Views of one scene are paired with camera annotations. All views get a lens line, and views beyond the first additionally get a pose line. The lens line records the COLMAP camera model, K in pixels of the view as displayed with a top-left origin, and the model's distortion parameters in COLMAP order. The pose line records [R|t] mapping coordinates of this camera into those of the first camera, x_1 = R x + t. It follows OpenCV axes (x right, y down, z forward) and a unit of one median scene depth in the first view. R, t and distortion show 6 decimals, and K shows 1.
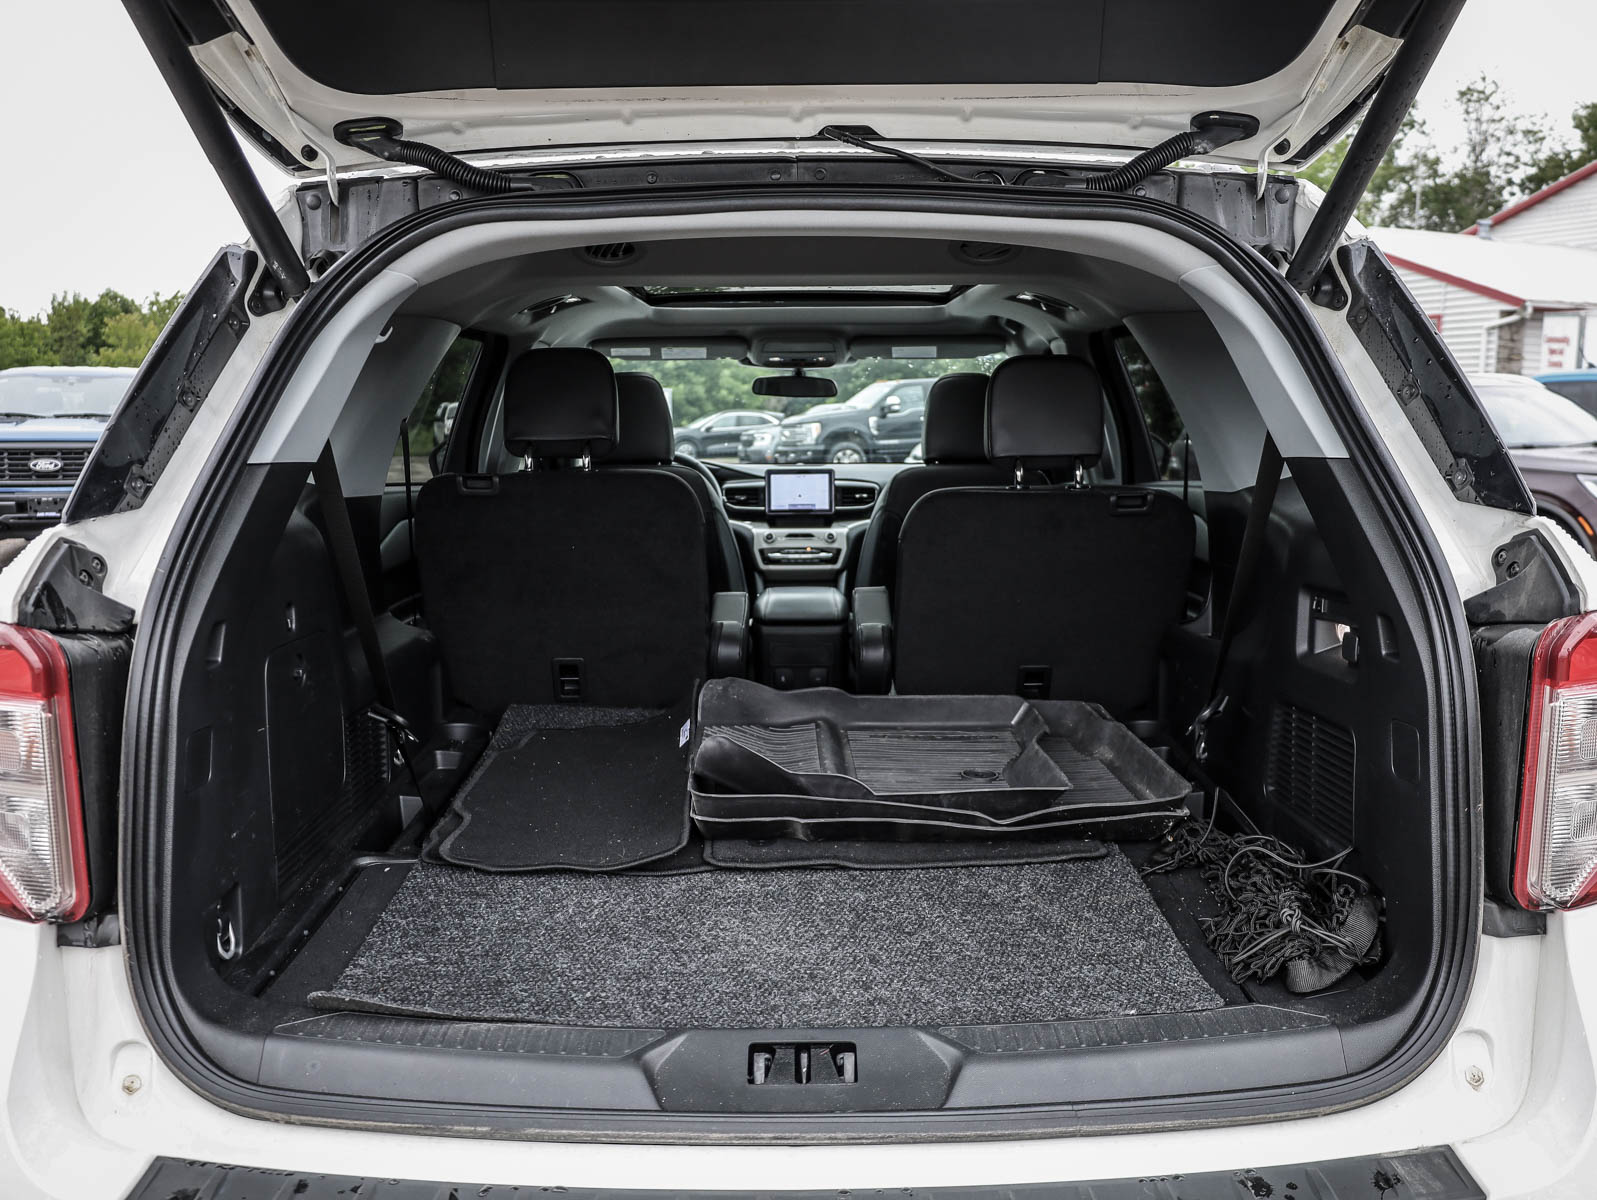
lens RADIAL K [[1253.0, 0, 795.9], [0, 1253.0, 600.3], [0, 0, 1]] dist [0.011157, 0.002867]
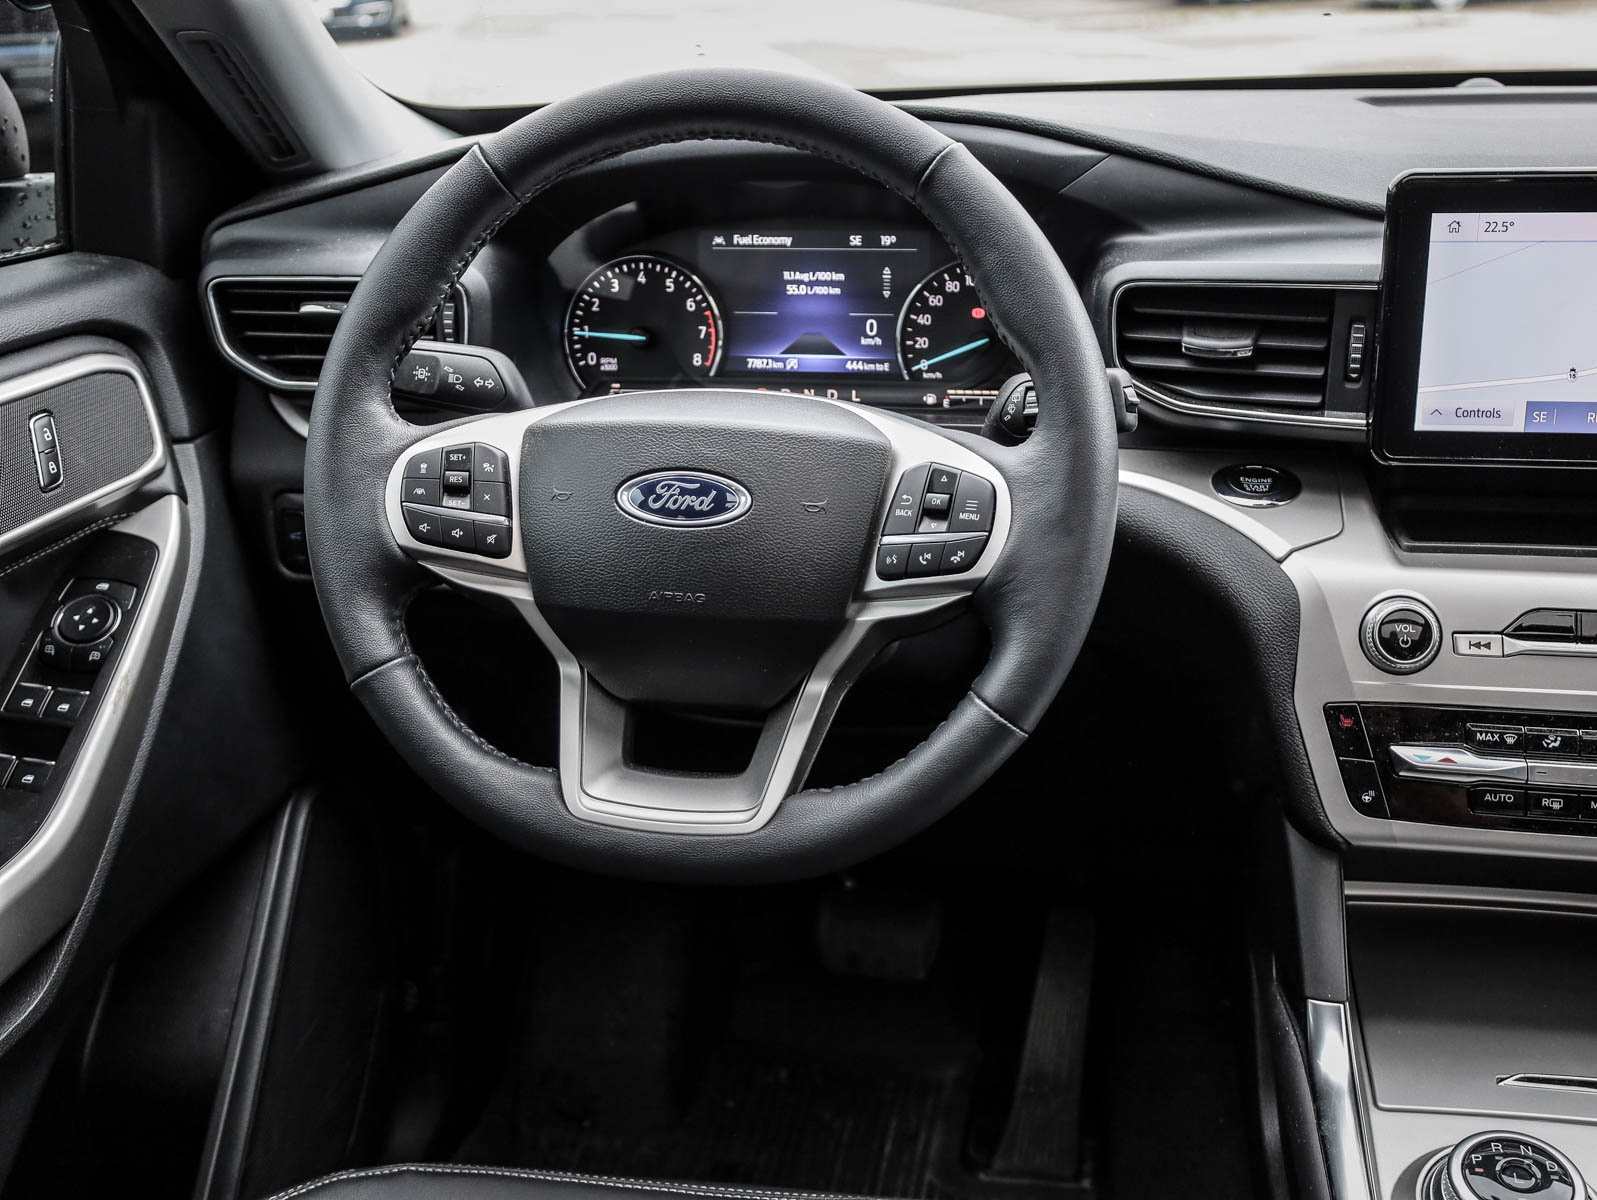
lens RADIAL K [[1687.4, 0, 811.6], [0, 1687.4, 611.4], [0, 0, 1]] dist [-0.017367, 0.000000]
pose [[0.981443, 0.044304, -0.186566, -0.054339], [0.004015, 0.967982, 0.250988, -0.105532], [0.191712, -0.247080, 0.949841, 0.779878]]
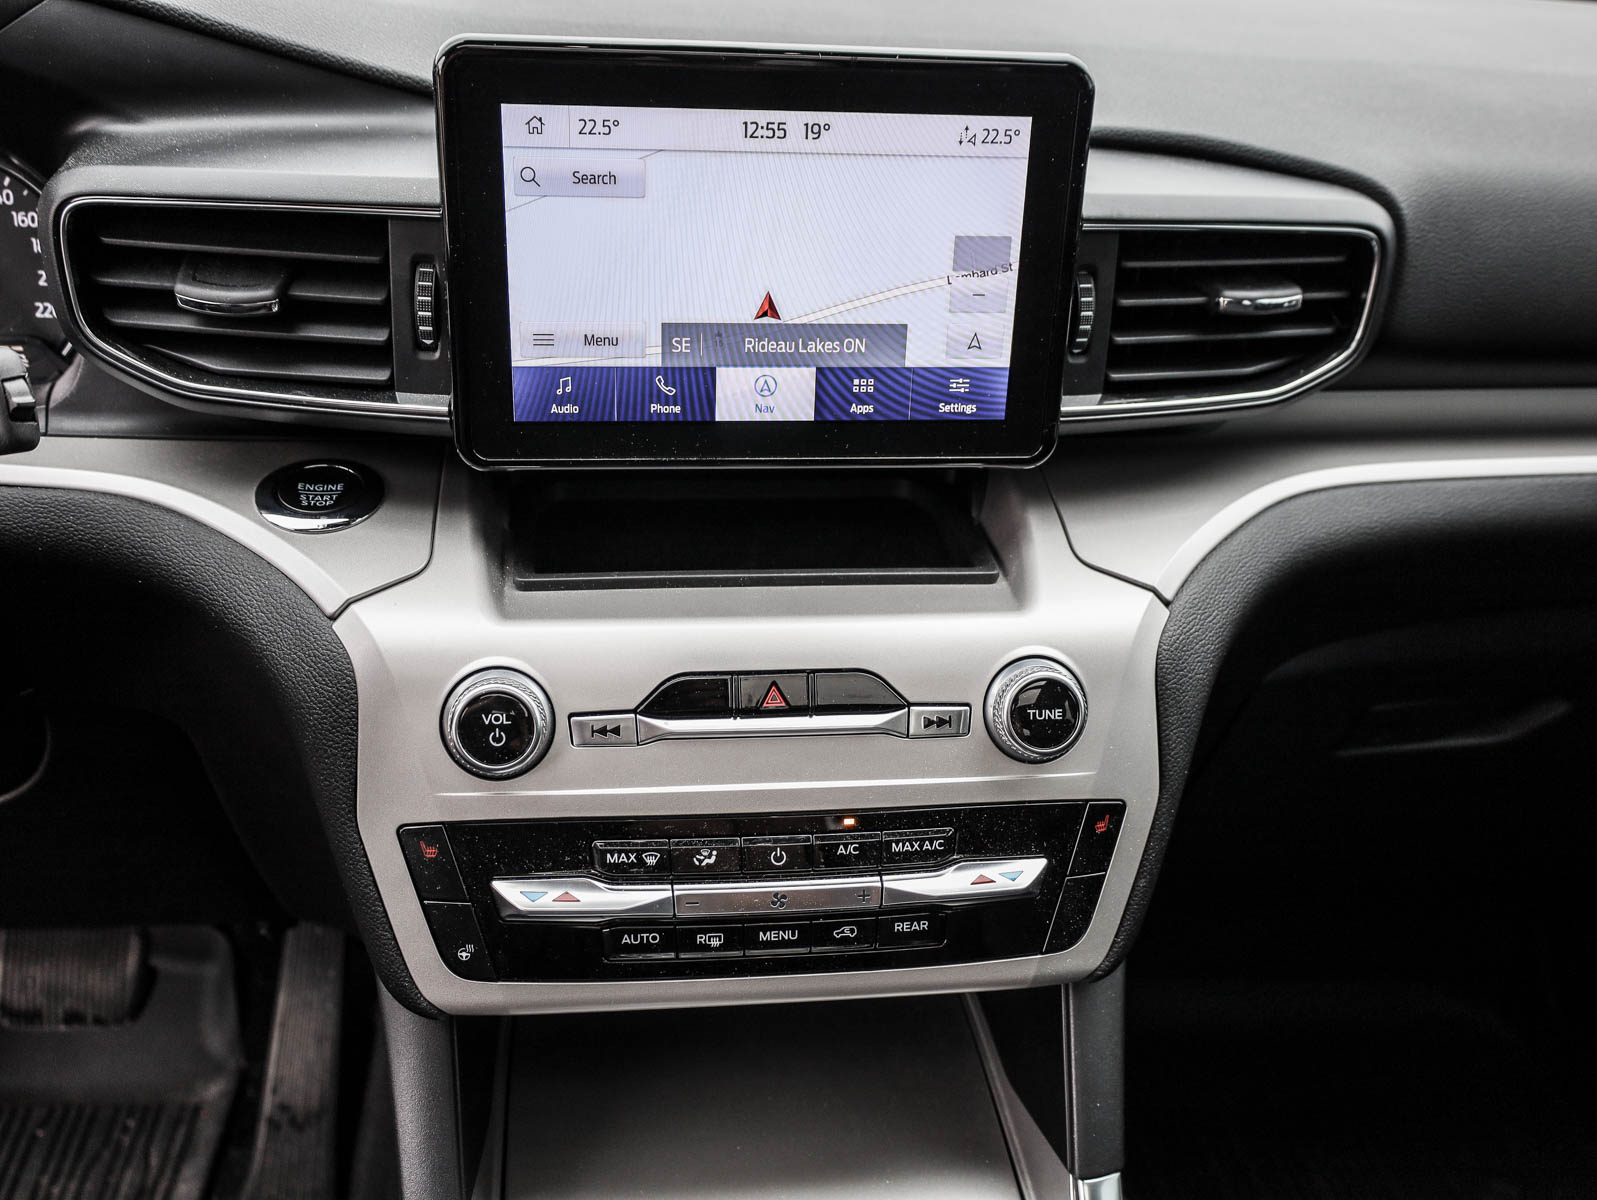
lens RADIAL K [[1454.2, 0, 798.9], [0, 1454.2, 595.1], [0, 0, 1]] dist [-0.020116, 0.000000]
pose [[0.989598, -0.011852, 0.143371, -0.013134], [-0.038745, 0.937819, 0.344956, -0.104893], [-0.138544, -0.346923, 0.927605, 0.875722]]
